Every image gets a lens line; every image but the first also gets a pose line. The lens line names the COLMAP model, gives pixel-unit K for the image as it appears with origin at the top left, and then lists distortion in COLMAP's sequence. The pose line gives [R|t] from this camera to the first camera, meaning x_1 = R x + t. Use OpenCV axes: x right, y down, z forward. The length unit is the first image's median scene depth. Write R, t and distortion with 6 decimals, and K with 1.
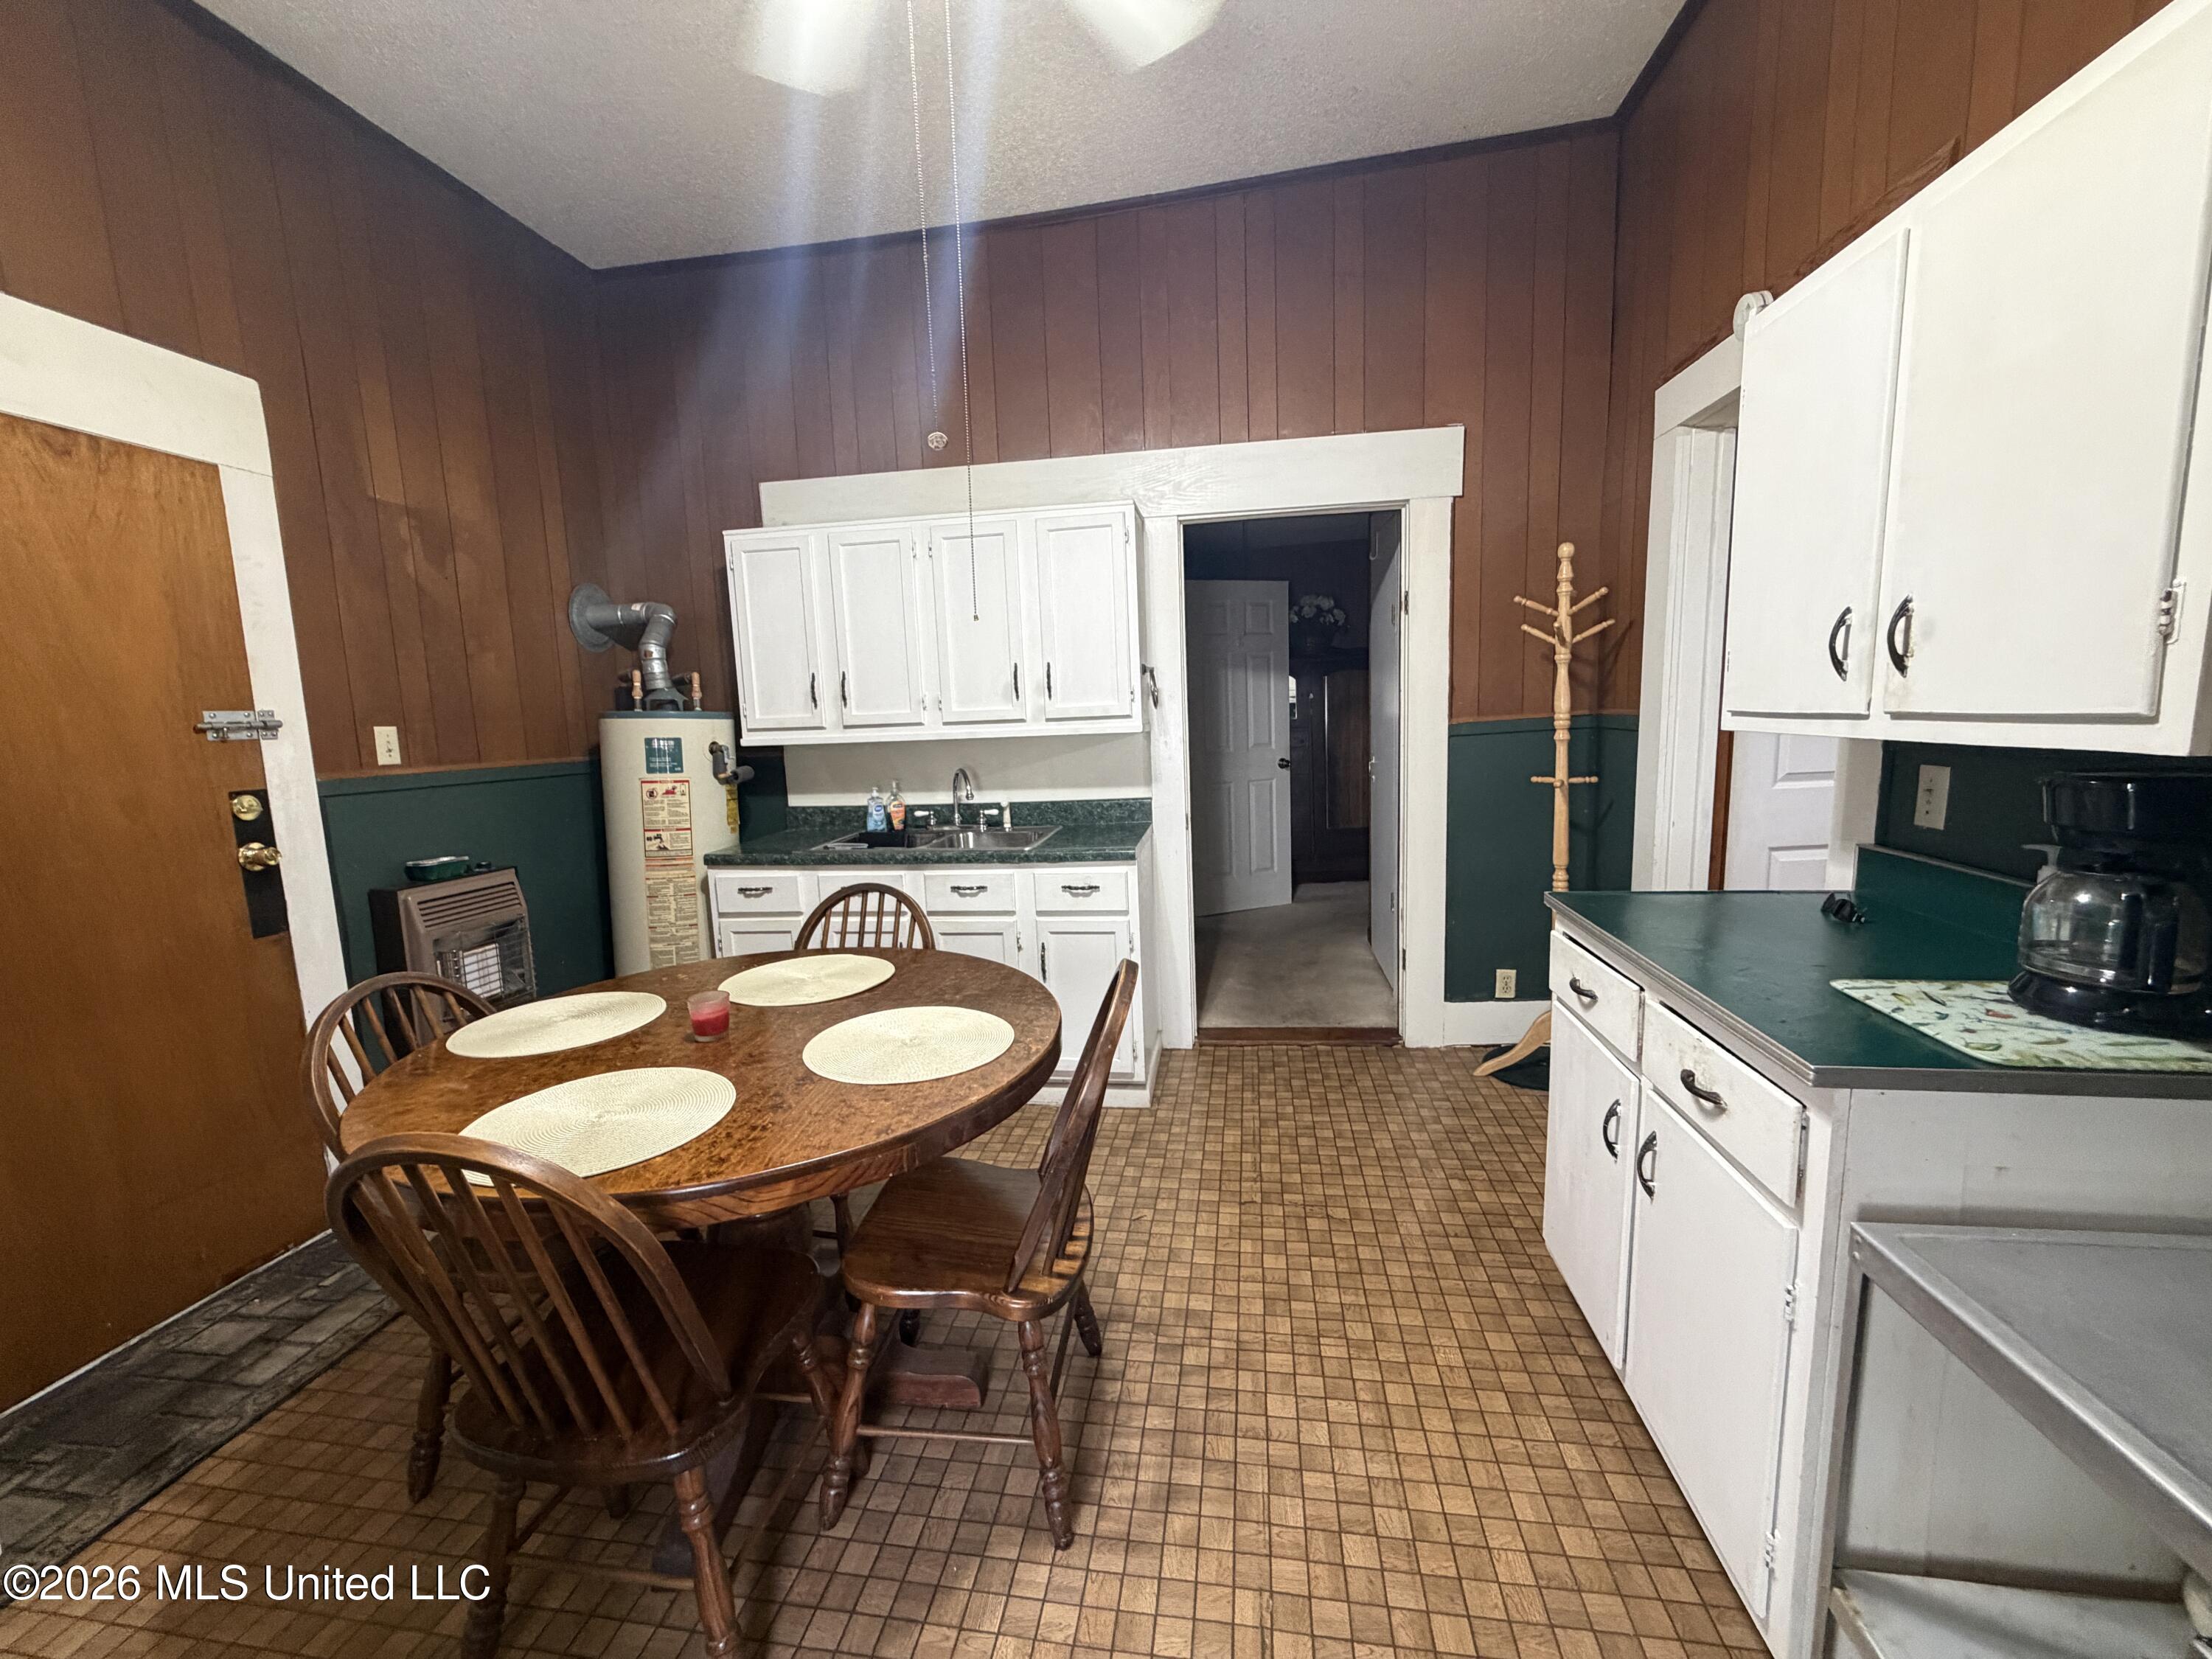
lens RADIAL K [[886.2, 0, 1099.1], [0, 886.2, 832.0], [0, 0, 1]] dist [0.002918, 0.000172]
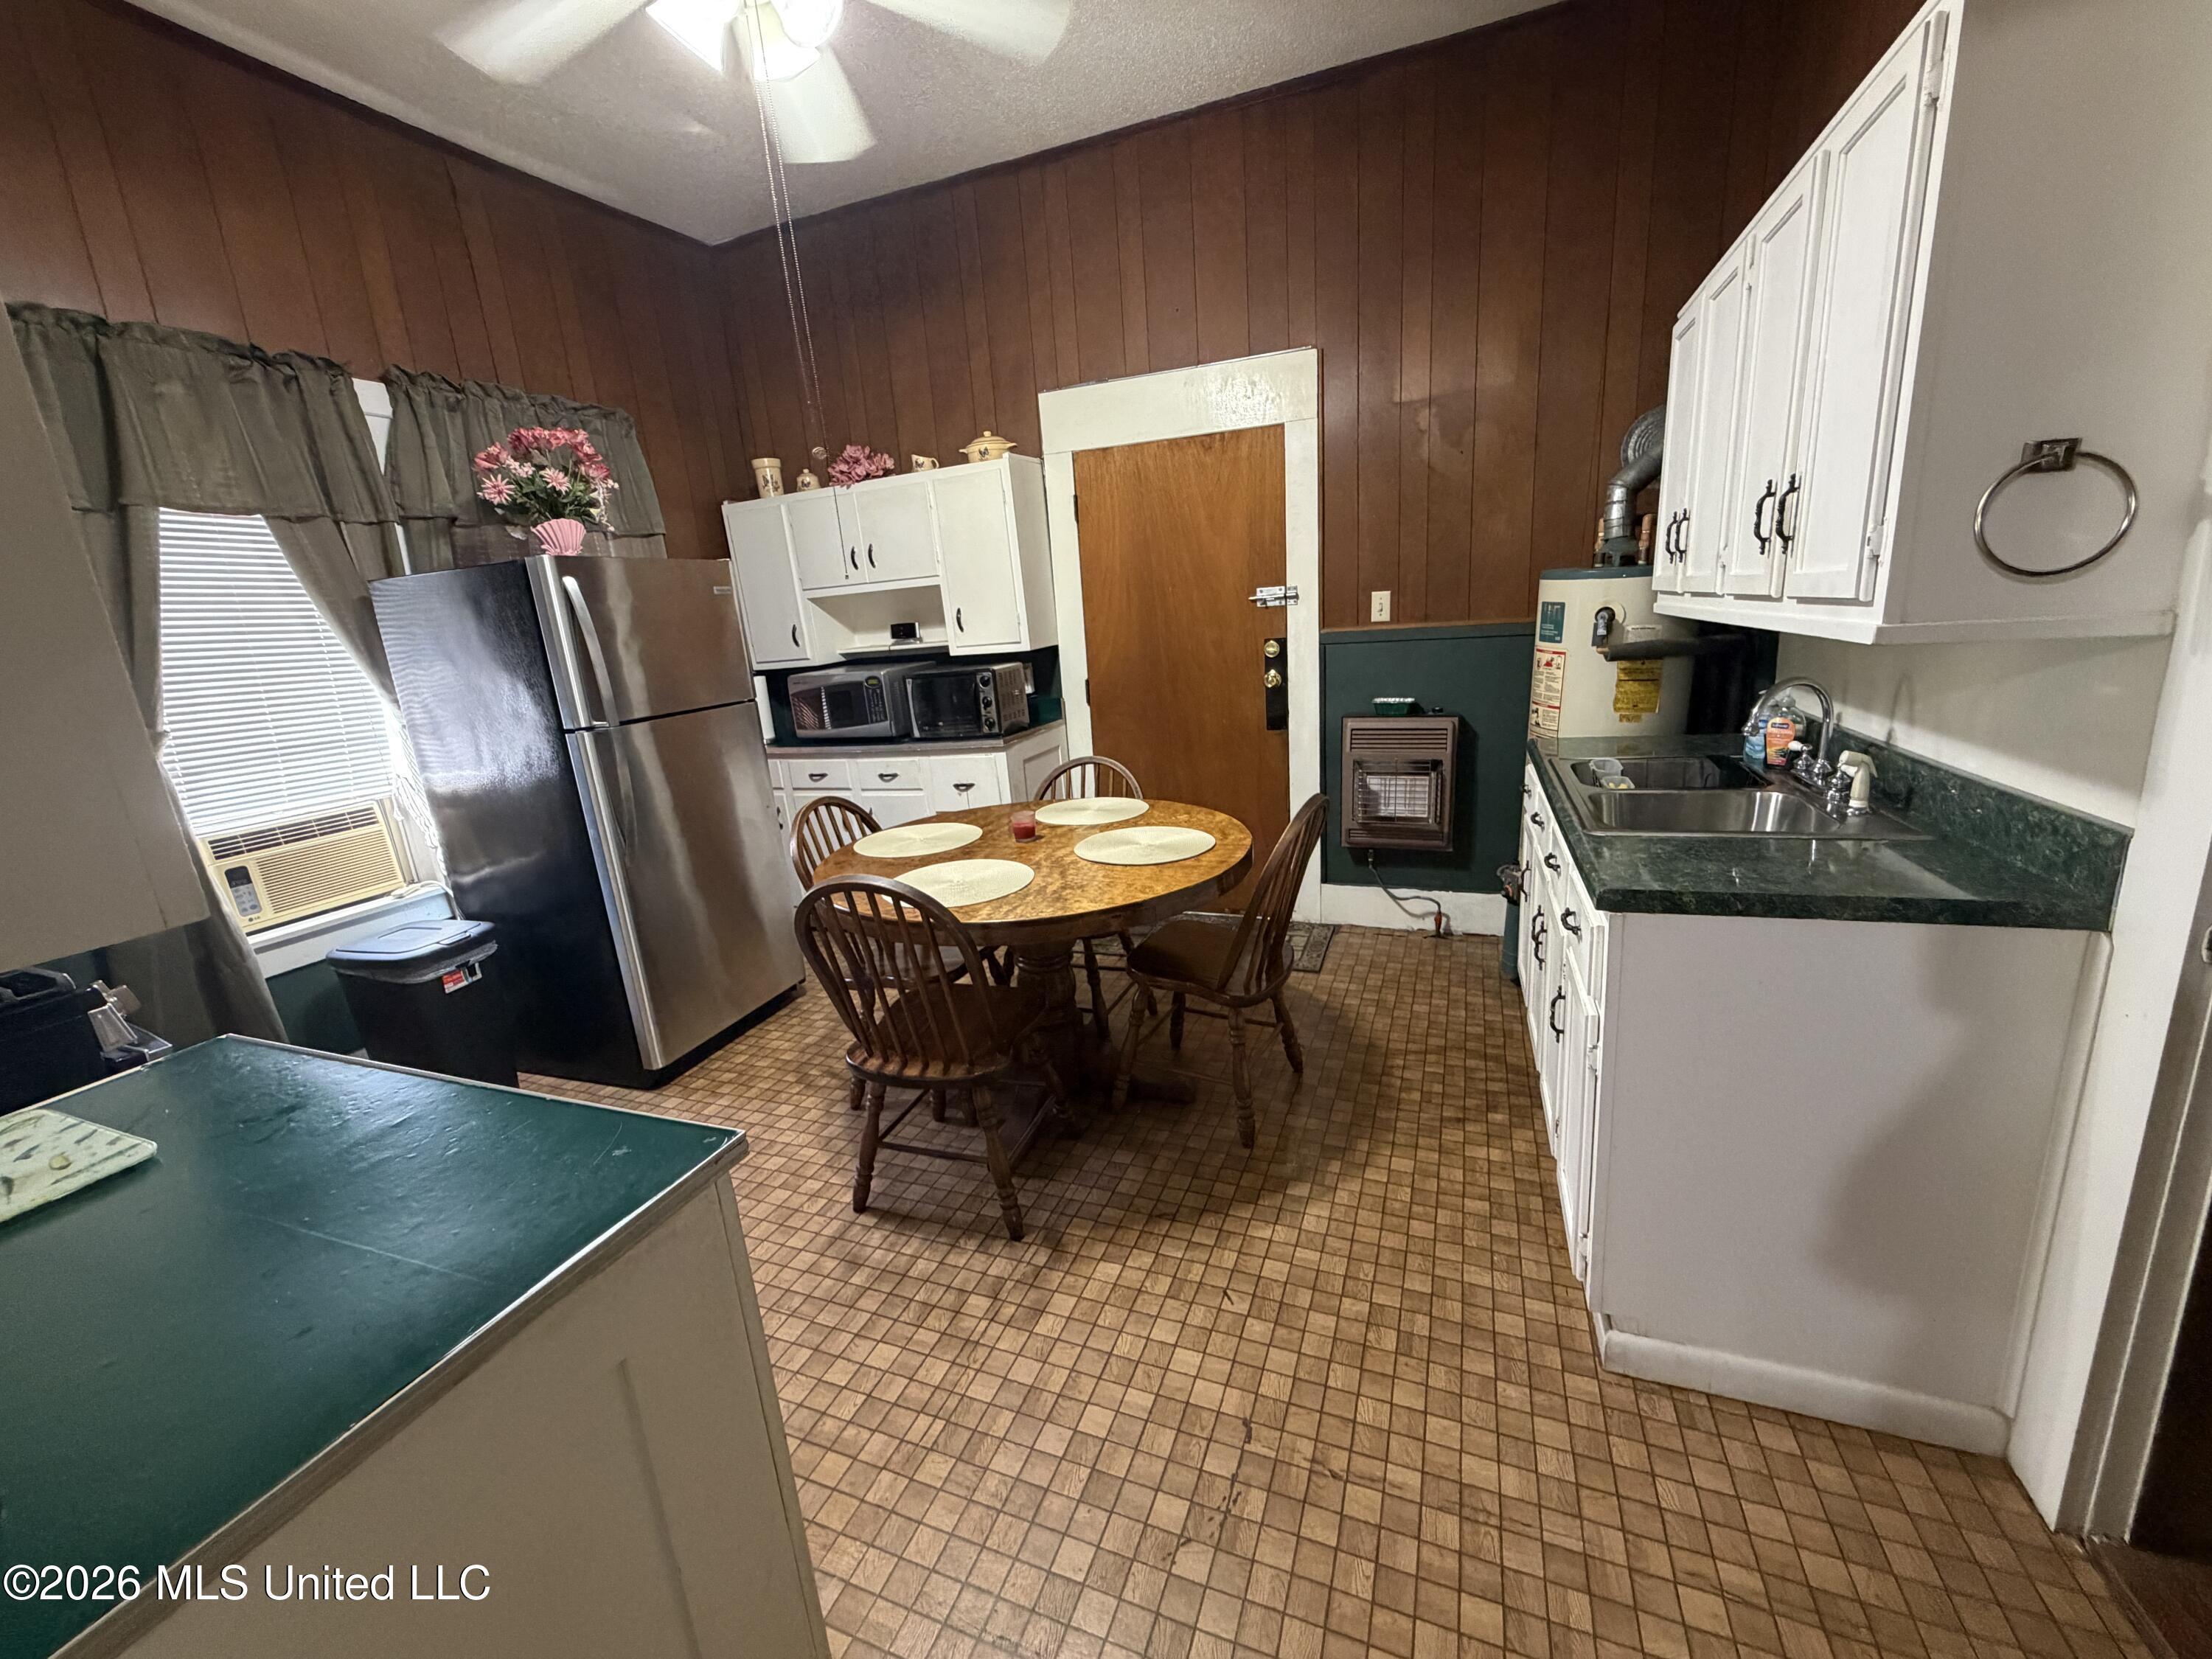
lens RADIAL K [[886.2, 0, 1101.5], [0, 886.2, 833.6], [0, 0, 1]] dist [0.002918, 0.000172]
pose [[-0.213767, 0.292057, -0.932205, 0.508193], [-0.052145, 0.949491, 0.309430, -0.137574], [0.975492, 0.114756, -0.187740, 0.750088]]
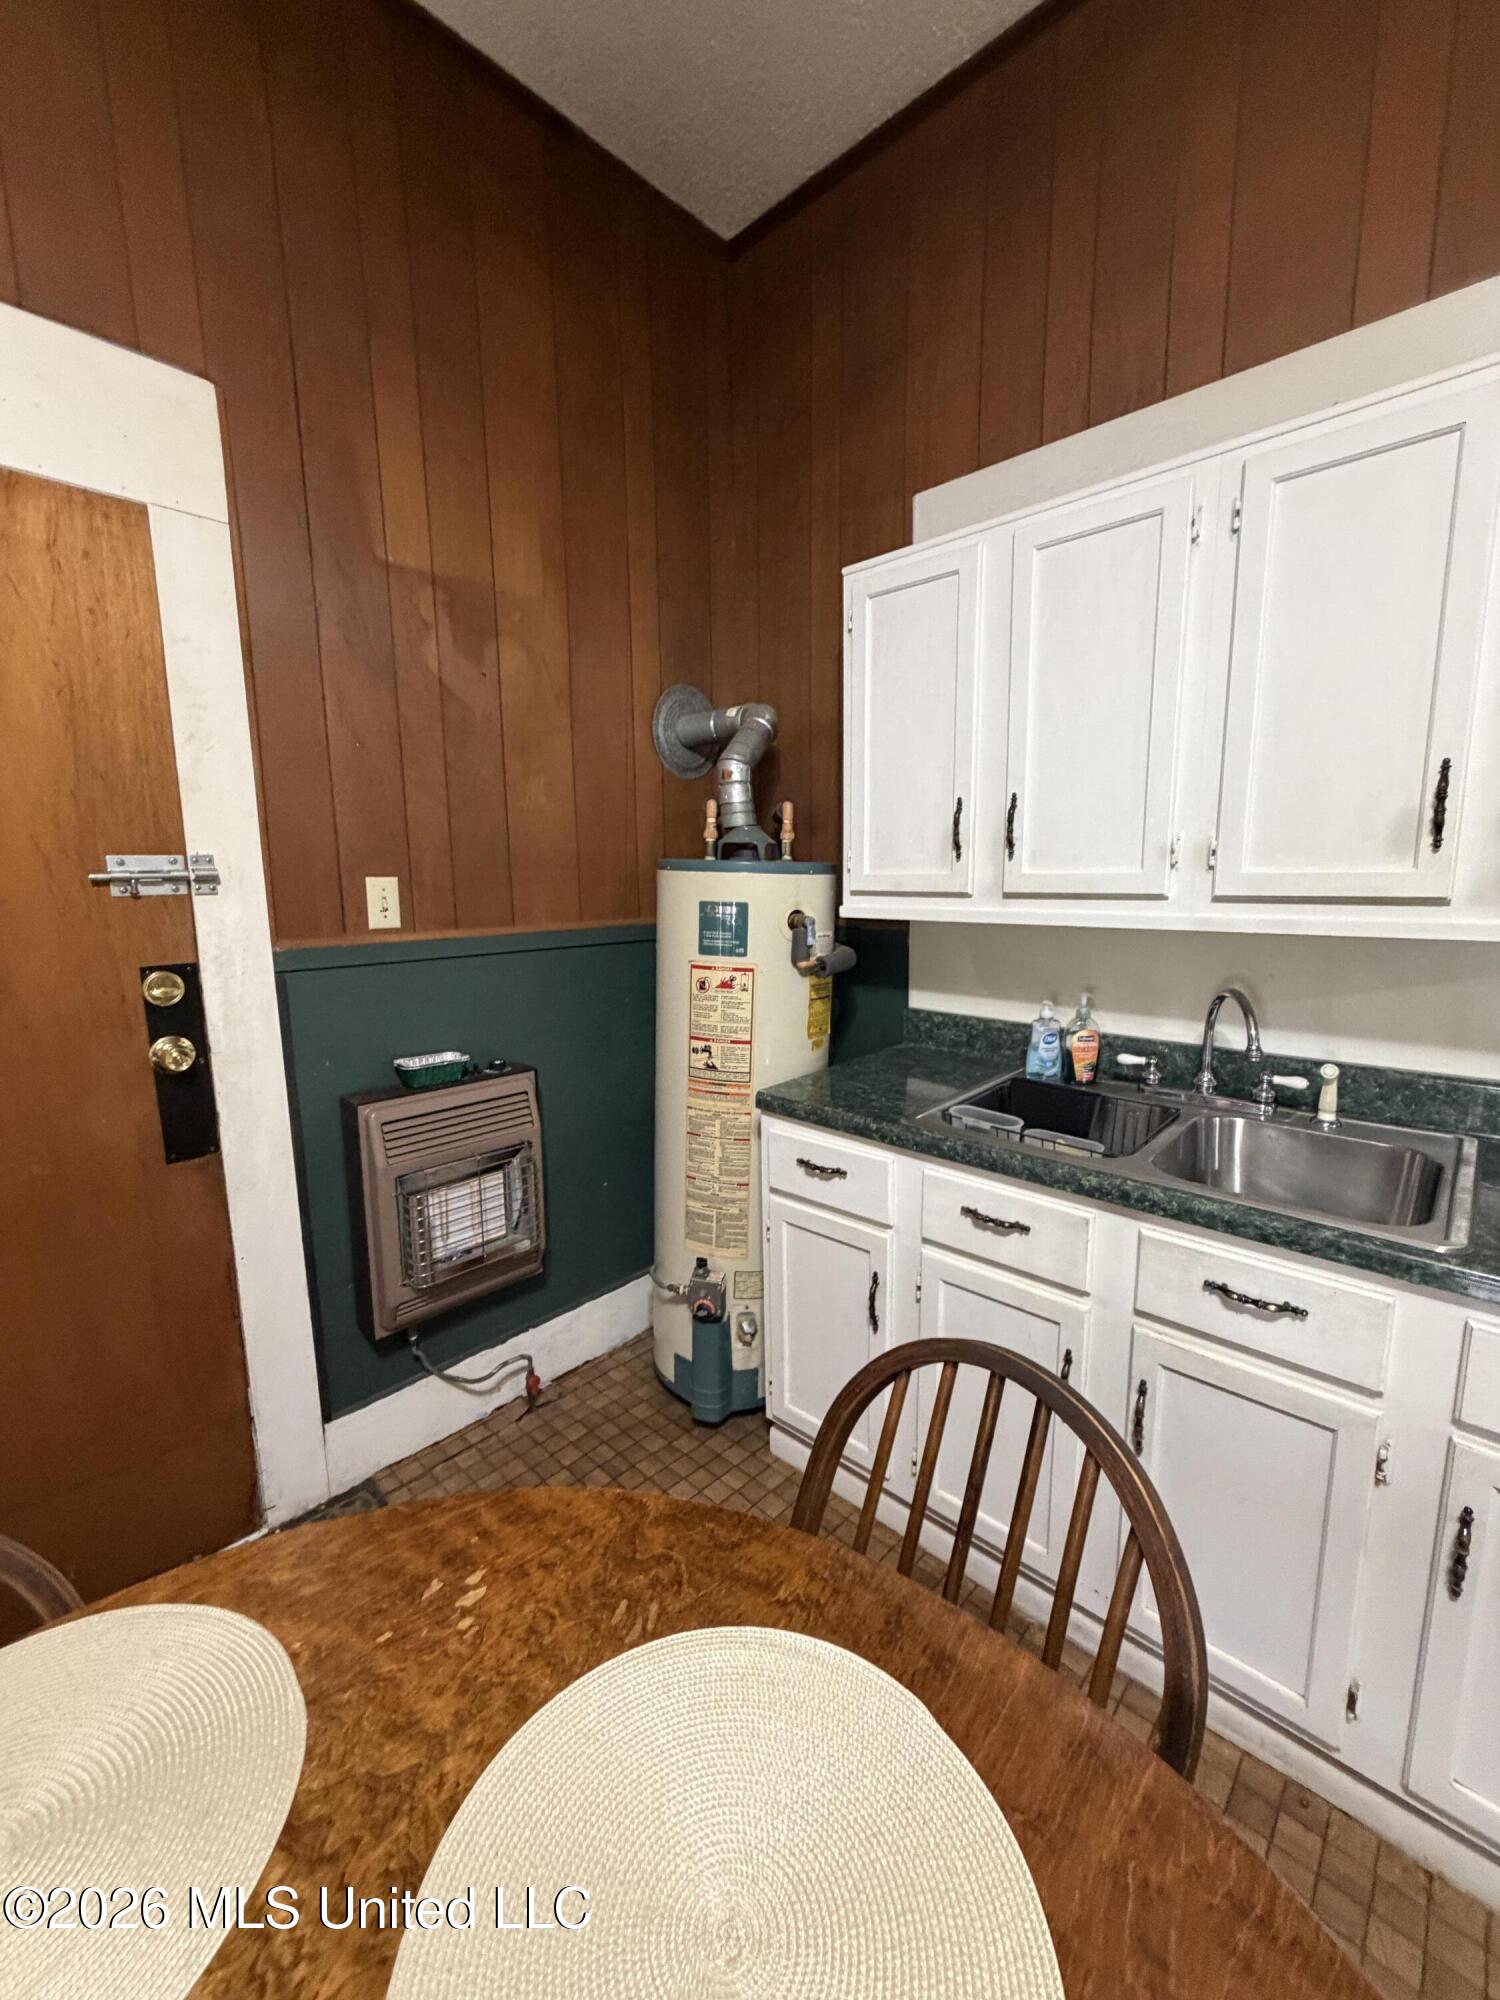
lens RADIAL K [[801.2, 0, 748.5], [0, 801.2, 992.5], [0, 0, 1]] dist [0.002918, 0.000172]
pose [[0.825259, 0.111312, -0.553676, -0.142350], [-0.090594, 0.993780, 0.064762, -0.079903], [0.557441, -0.003286, 0.830210, 0.520379]]
